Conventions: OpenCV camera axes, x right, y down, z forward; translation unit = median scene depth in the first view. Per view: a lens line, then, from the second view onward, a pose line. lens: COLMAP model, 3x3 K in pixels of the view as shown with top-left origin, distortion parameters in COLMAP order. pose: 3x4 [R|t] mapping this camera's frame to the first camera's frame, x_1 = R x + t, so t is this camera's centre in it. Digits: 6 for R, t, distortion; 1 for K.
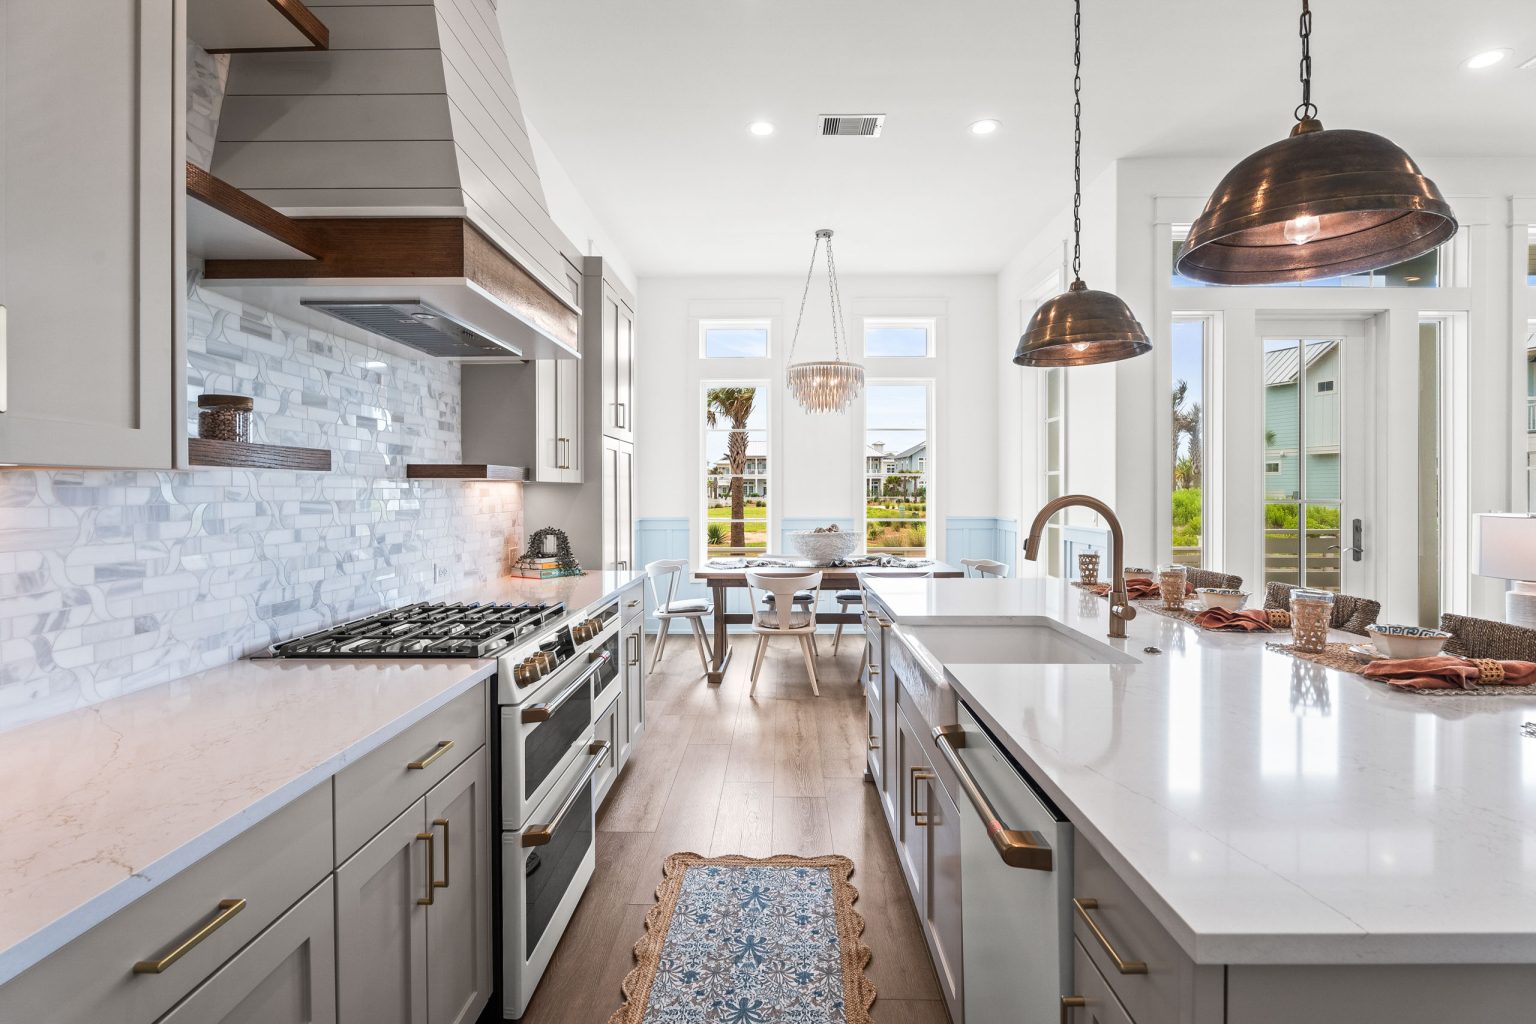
lens RADIAL K [[758.8, 0, 769.1], [0, 758.8, 501.0], [0, 0, 1]] dist [-0.004118, -0.000457]
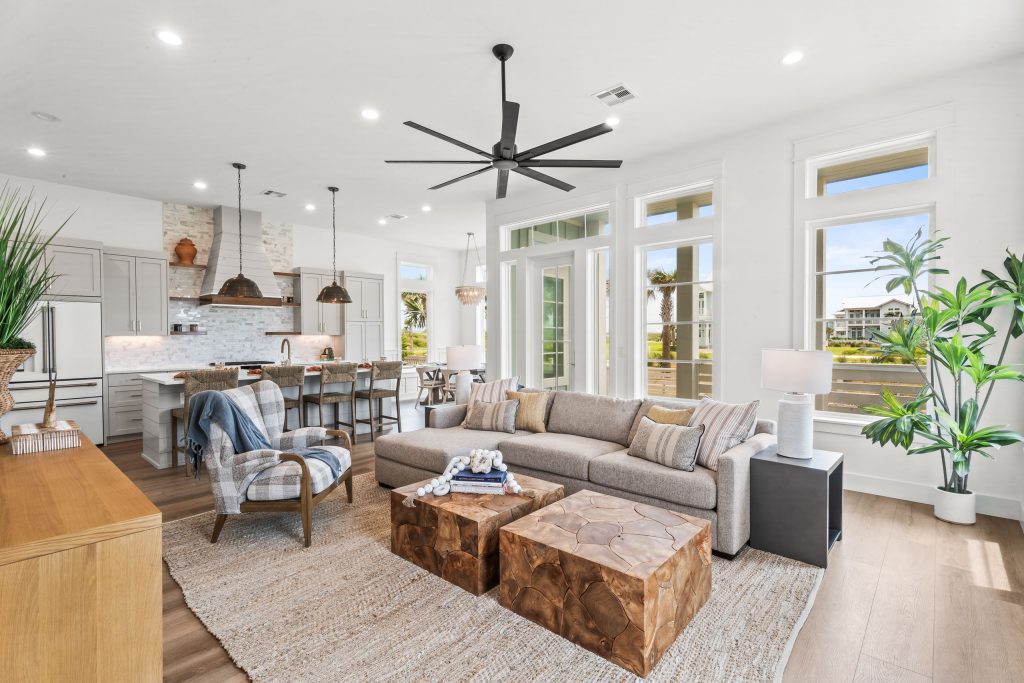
lens RADIAL K [[468.3, 0, 508.9], [0, 468.3, 342.1], [0, 0, 1]] dist [0.001795, 0.000033]
pose [[0.749313, 0.006833, -0.662181, 3.457136], [-0.004785, 0.999977, 0.004904, -0.008799], [0.662199, -0.000506, 0.749328, -0.239113]]
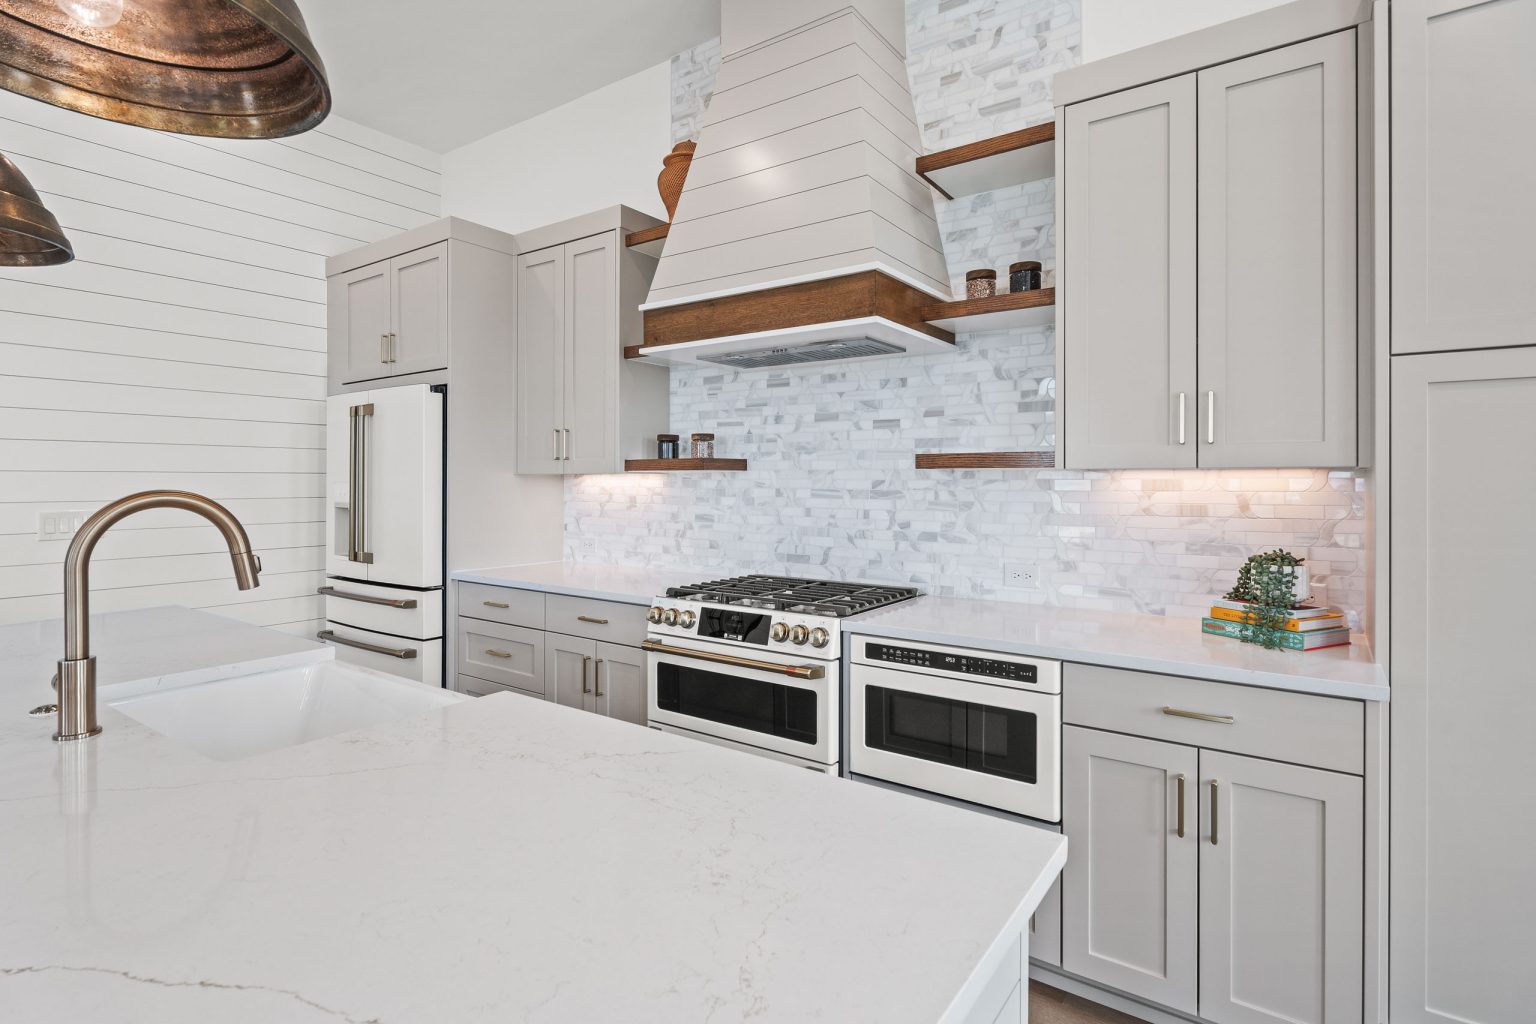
lens RADIAL K [[758.8, 0, 788.7], [0, 758.8, 480.2], [0, 0, 1]] dist [-0.004118, -0.000457]
pose [[-0.553995, 0.002234, -0.832517, 0.652159], [-0.009932, 0.999907, 0.009292, -0.030893], [0.832461, 0.013417, -0.553922, 1.857751]]
